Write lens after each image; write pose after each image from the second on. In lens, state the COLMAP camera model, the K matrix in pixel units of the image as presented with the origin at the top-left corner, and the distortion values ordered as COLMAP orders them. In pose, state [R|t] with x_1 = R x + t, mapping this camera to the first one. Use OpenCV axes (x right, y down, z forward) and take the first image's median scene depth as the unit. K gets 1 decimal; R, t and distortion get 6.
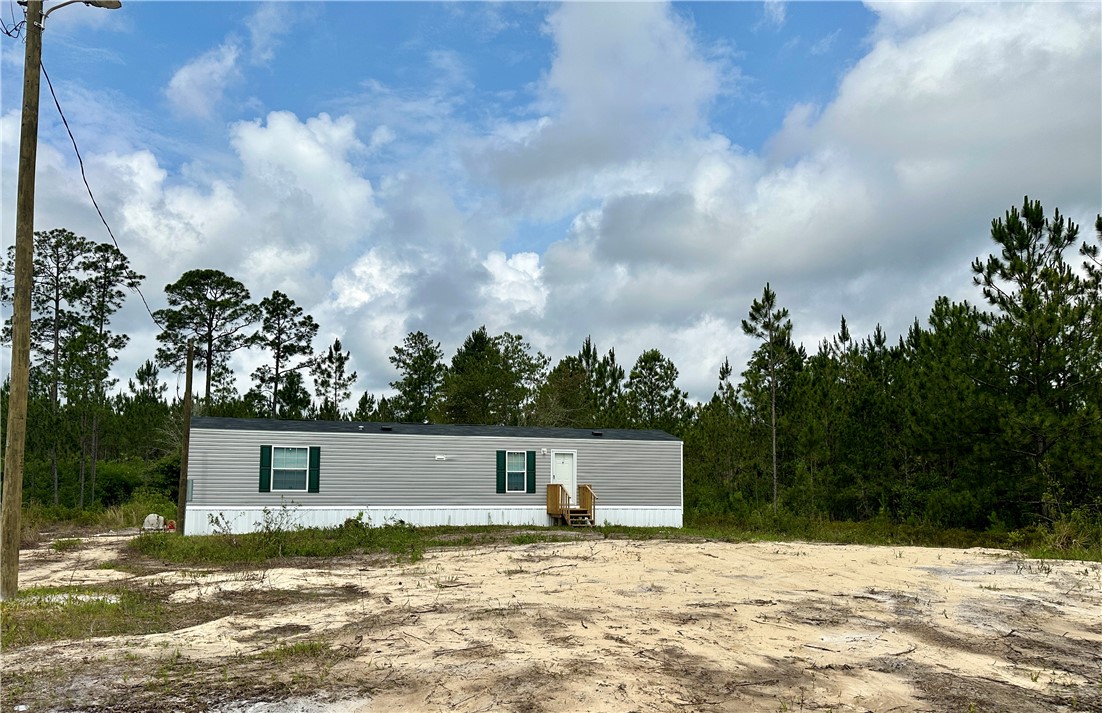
lens RADIAL K [[796.9, 0, 554.1], [0, 796.9, 450.8], [0, 0, 1]] dist [0.033138, -0.029995]
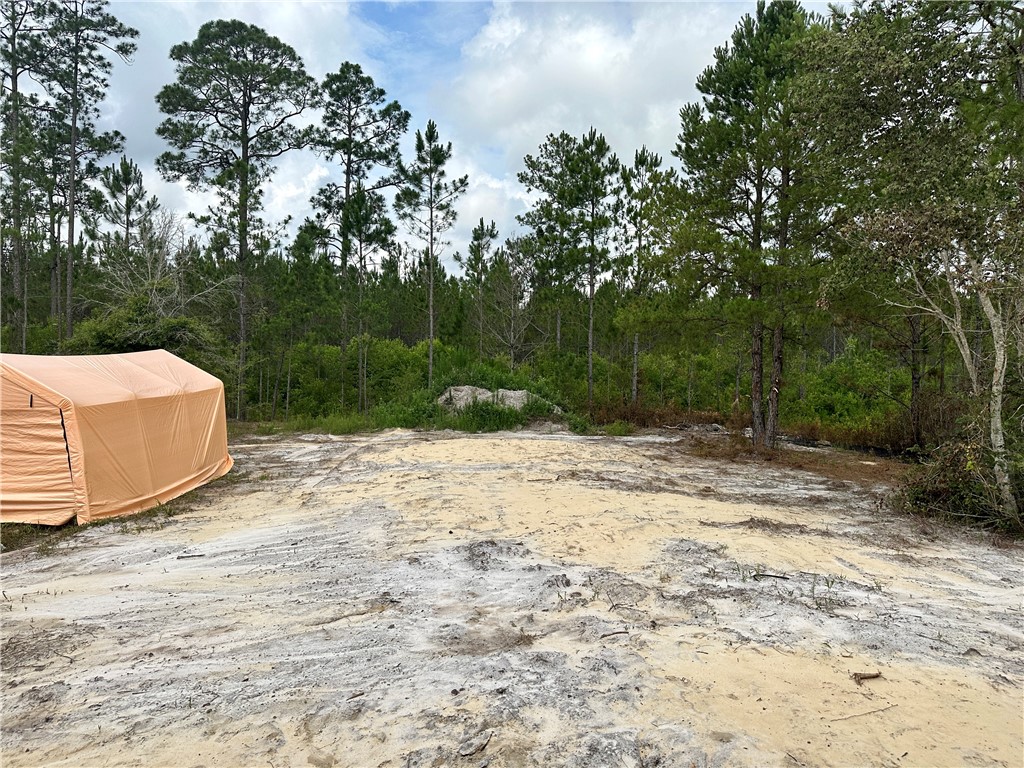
lens RADIAL K [[685.9, 0, 519.9], [0, 685.9, 380.9], [0, 0, 1]] dist [-0.002469, -0.004024]
pose [[0.985804, 0.025608, -0.165934, -0.139977], [-0.012605, 0.996799, 0.078948, 0.007009], [0.167425, -0.075735, 0.982972, 0.571646]]
